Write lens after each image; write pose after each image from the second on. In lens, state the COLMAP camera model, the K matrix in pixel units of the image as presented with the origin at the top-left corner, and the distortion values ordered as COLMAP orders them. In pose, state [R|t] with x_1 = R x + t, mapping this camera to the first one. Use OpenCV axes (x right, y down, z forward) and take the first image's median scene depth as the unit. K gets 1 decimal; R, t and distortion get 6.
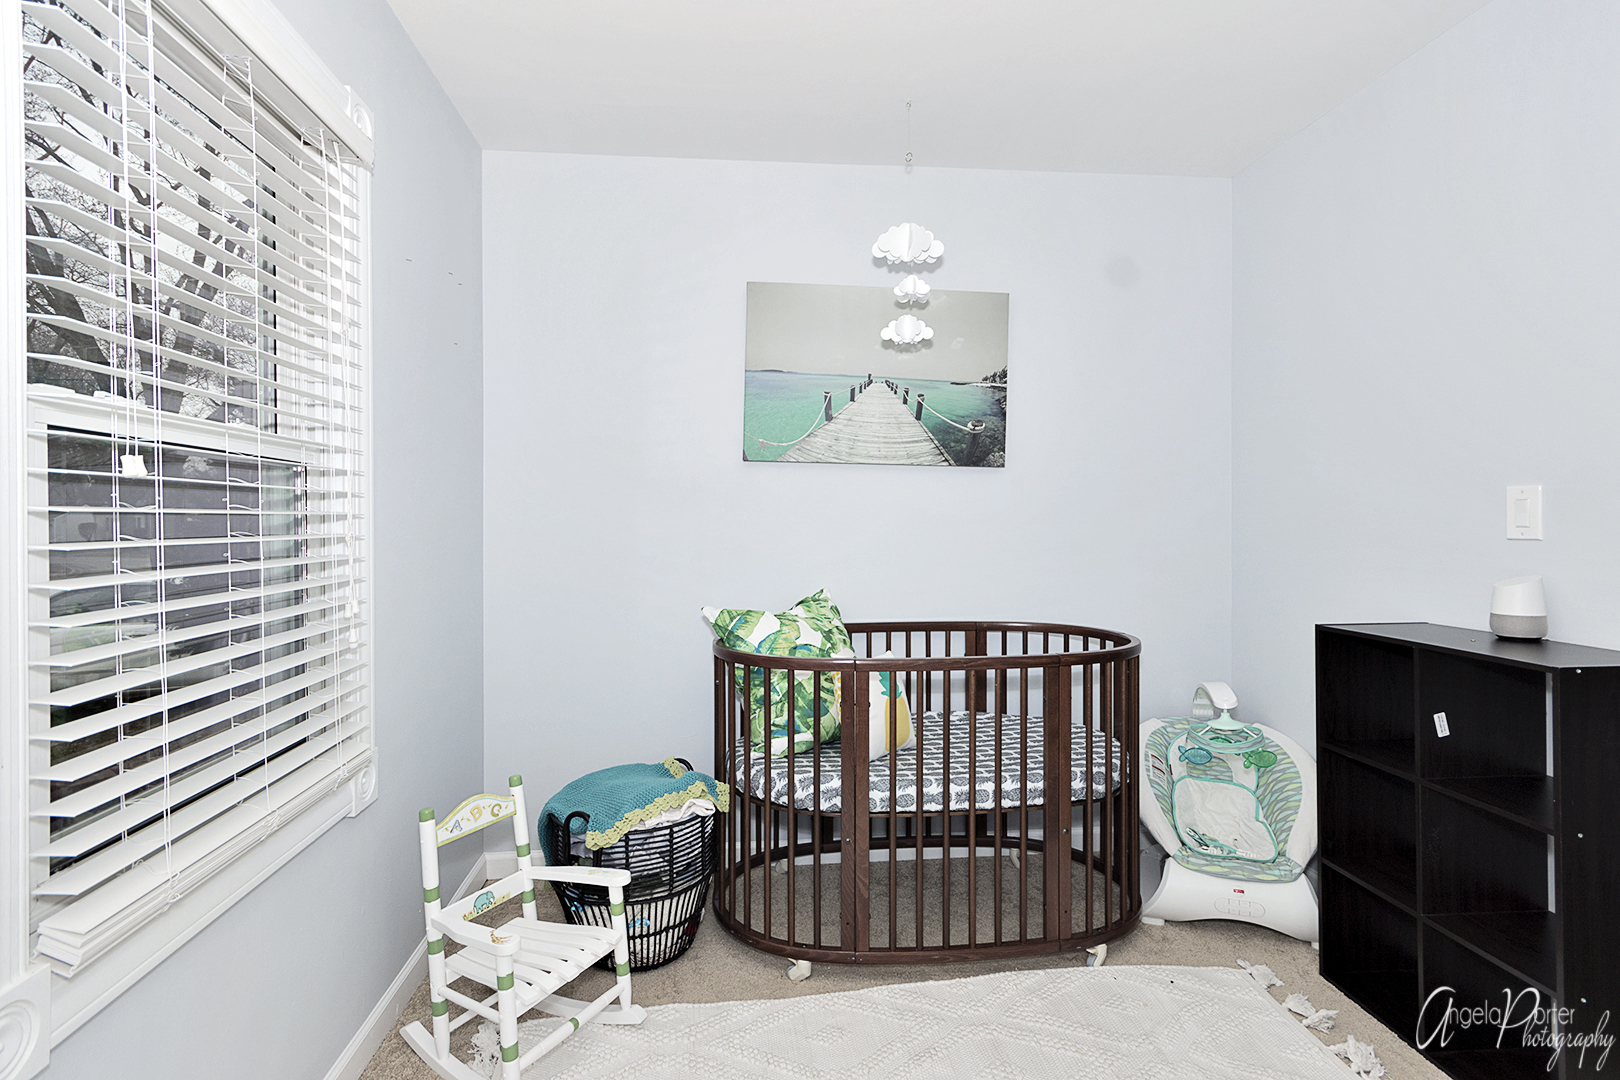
lens RADIAL K [[766.4, 0, 803.4], [0, 766.4, 517.6], [0, 0, 1]] dist [-0.018547, 0.000082]
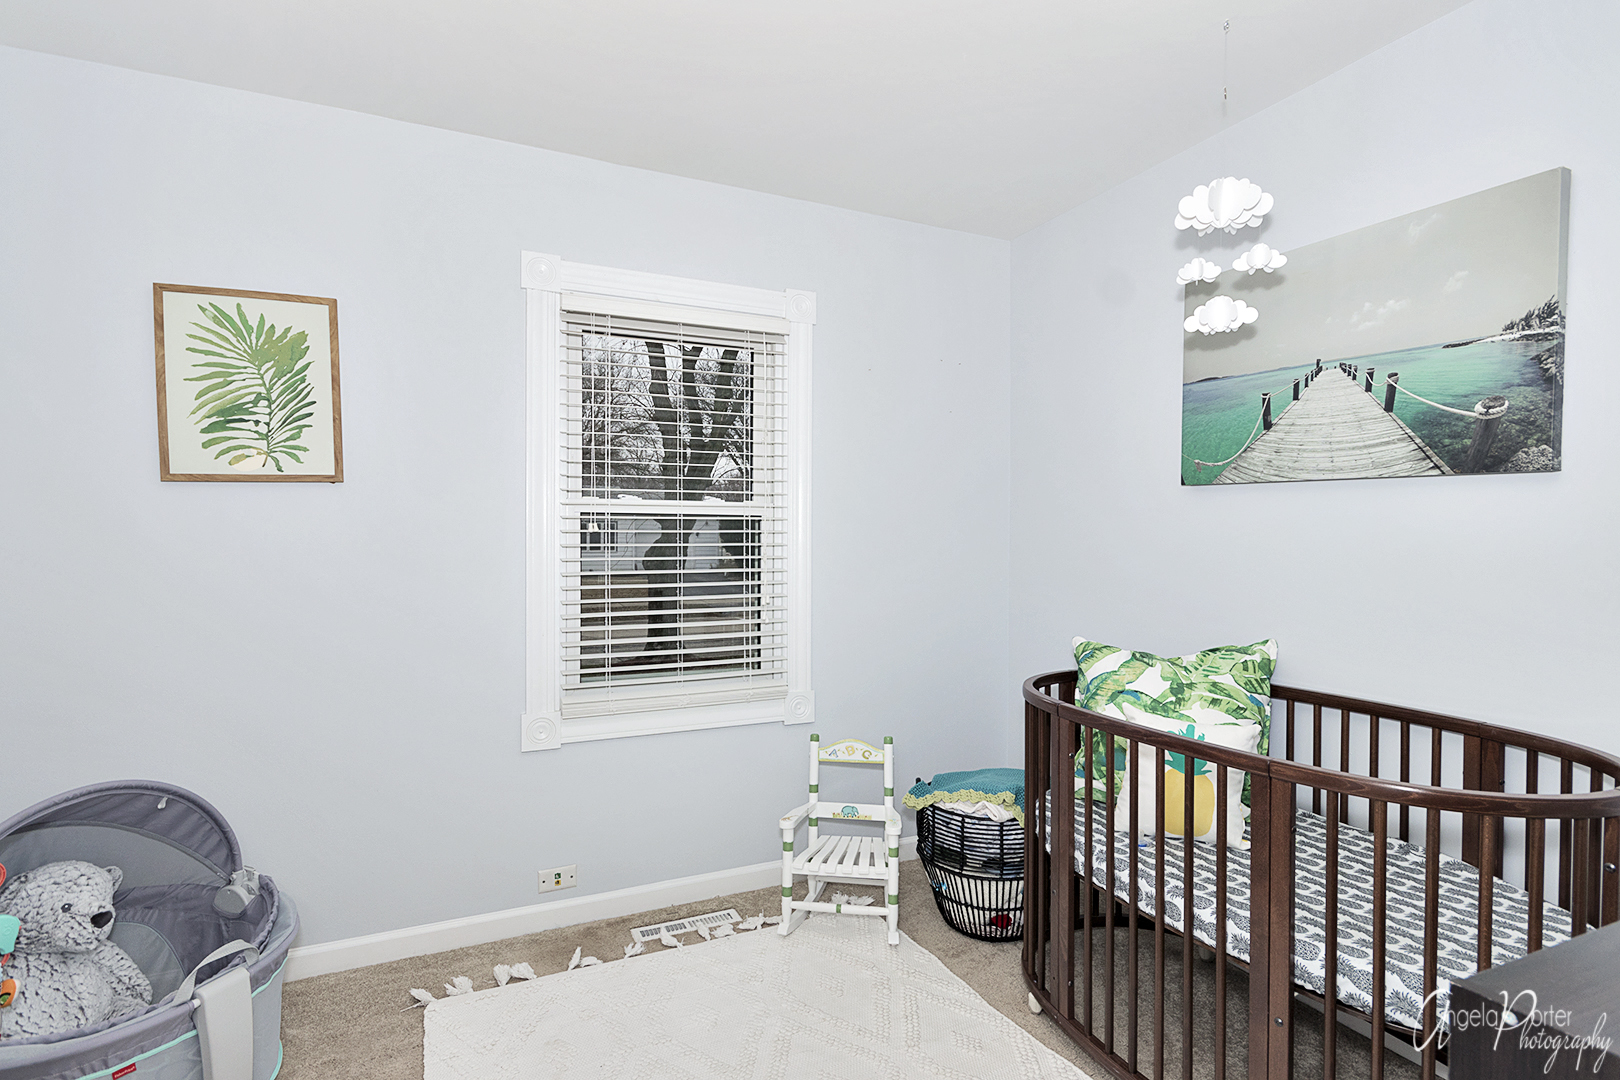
lens RADIAL K [[807.3, 0, 818.1], [0, 807.3, 532.7], [0, 0, 1]] dist [0.000068, -0.000057]
pose [[0.341879, 0.001630, -0.939742, 0.657329], [0.000235, 0.999998, 0.001820, -0.020393], [0.939744, -0.000843, 0.341878, 0.272979]]
